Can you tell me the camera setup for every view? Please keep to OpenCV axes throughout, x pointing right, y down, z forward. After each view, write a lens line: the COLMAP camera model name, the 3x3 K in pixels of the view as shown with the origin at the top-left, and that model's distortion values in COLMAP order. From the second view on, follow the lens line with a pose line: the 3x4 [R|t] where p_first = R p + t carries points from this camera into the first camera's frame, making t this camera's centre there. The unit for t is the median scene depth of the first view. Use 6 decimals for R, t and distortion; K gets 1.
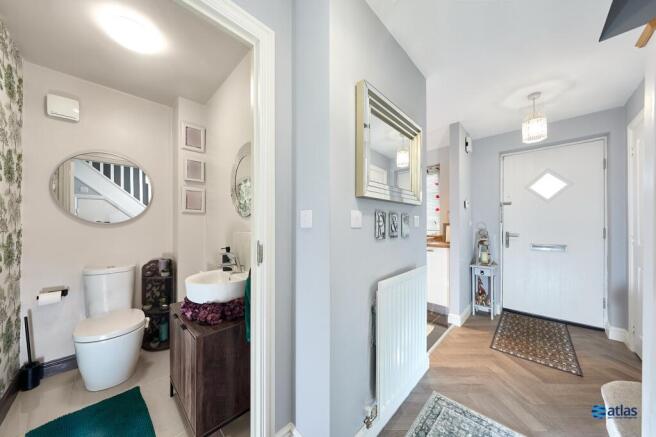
lens RADIAL K [[213.3, 0, 328.8], [0, 213.3, 226.8], [0, 0, 1]] dist [-0.000024, 0.000046]
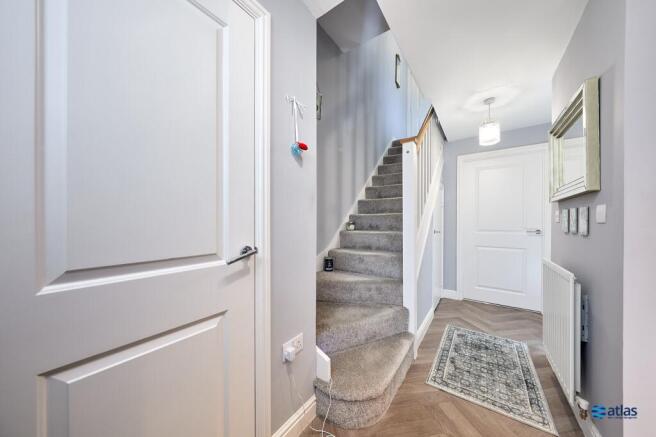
lens RADIAL K [[217.8, 0, 328.2], [0, 217.8, 222.2], [0, 0, 1]] dist [-0.000483, -0.000052]
pose [[-0.987099, 0.002182, -0.160093, 0.672342], [0.001614, 0.999992, 0.003681, -0.000883], [0.160100, 0.003375, -0.987095, 0.767402]]
